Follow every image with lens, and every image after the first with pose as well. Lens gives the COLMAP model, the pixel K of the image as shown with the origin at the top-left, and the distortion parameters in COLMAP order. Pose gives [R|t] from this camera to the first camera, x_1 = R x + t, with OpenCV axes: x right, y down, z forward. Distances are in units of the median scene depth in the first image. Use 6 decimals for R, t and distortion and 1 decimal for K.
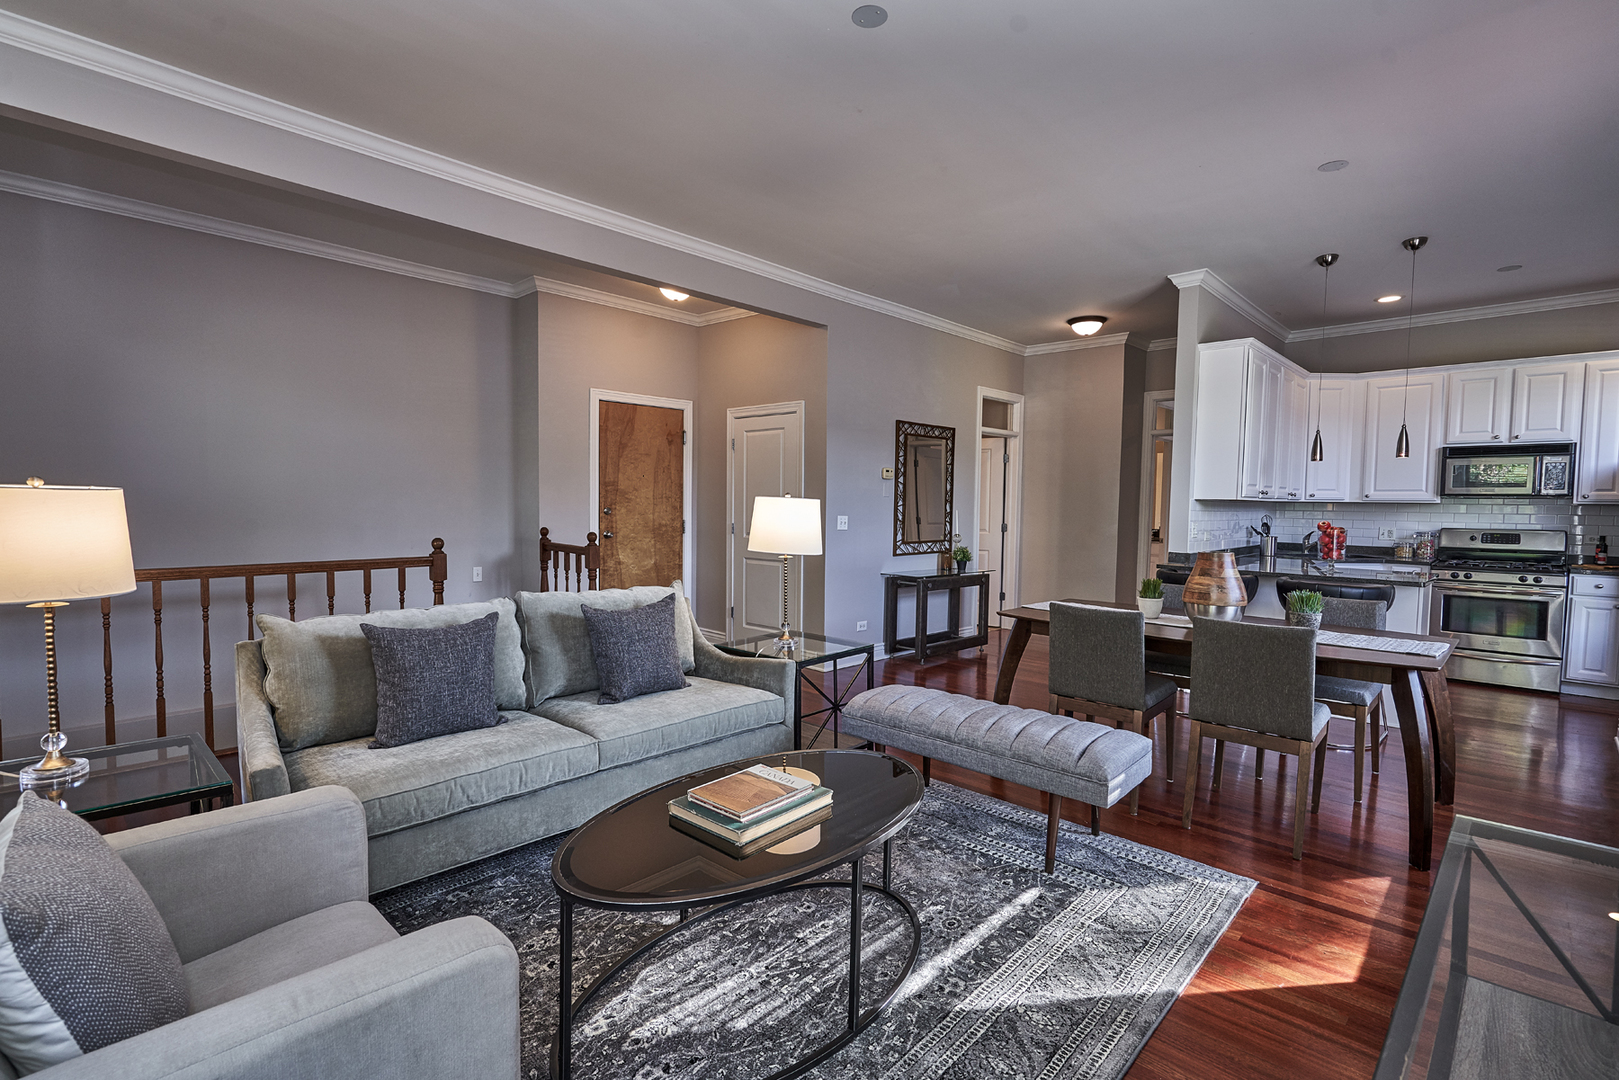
lens RADIAL K [[755.1, 0, 843.6], [0, 755.1, 525.5], [0, 0, 1]] dist [0.006463, 0.000075]
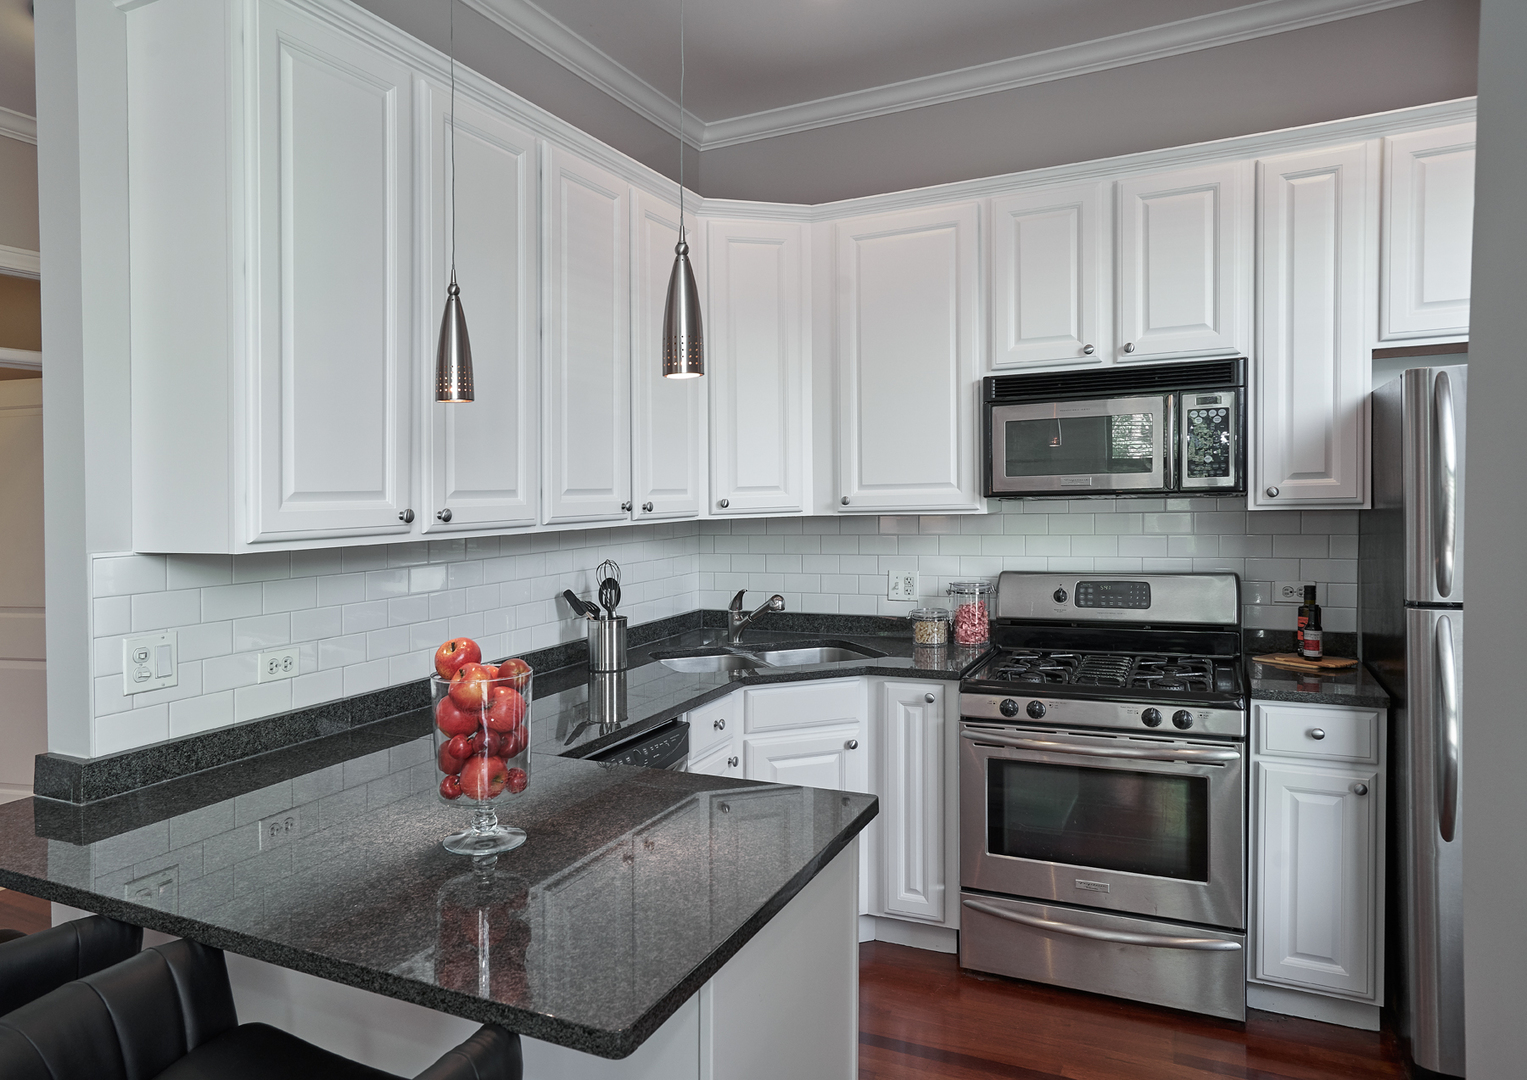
lens RADIAL K [[988.9, 0, 741.3], [0, 988.9, 509.7], [0, 0, 1]] dist [0.001159, 0.008033]
pose [[0.957582, -0.039833, 0.285396, 0.541685], [0.044809, 0.998936, -0.010923, -0.034594], [-0.284657, 0.023248, 0.958348, 0.561505]]
